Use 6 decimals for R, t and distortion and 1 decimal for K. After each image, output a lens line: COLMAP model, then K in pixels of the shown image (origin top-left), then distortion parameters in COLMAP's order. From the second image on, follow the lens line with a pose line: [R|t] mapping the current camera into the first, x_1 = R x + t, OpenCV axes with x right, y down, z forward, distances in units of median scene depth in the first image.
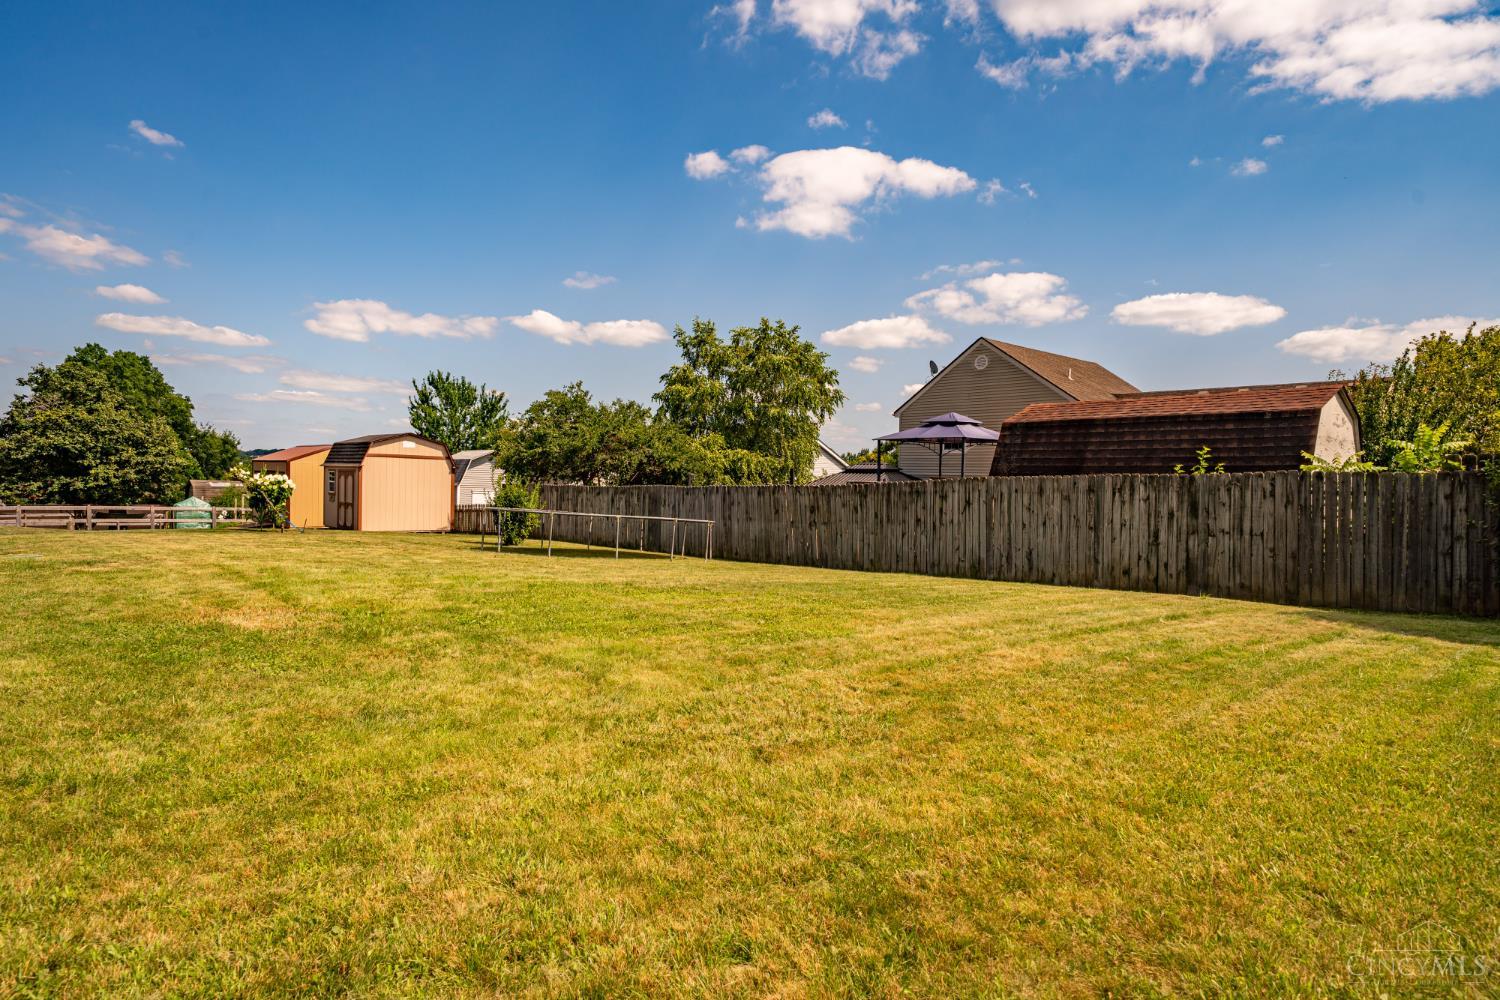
lens RADIAL K [[869.4, 0, 742.3], [0, 869.4, 504.9], [0, 0, 1]] dist [-0.003708, -0.001449]
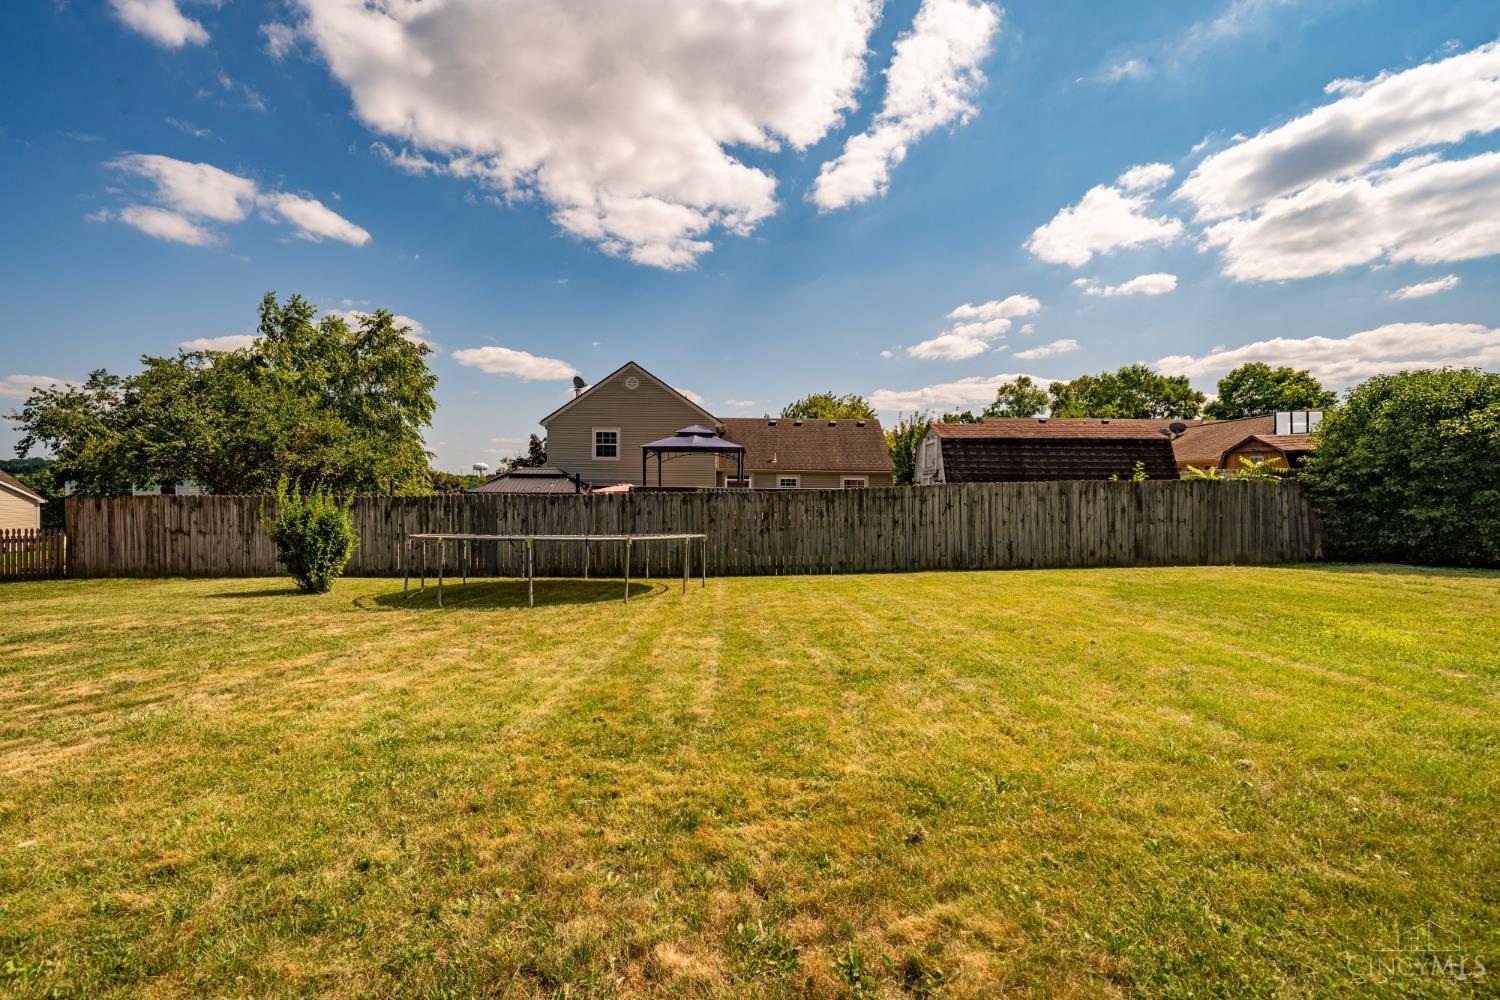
lens RADIAL K [[661.0, 0, 748.9], [0, 661.0, 495.6], [0, 0, 1]] dist [-0.020820, -0.000040]
pose [[0.680722, -0.019182, 0.732291, -0.618850], [0.025839, 0.999664, 0.002166, -0.026342], [-0.732086, 0.017448, 0.680989, 0.651468]]
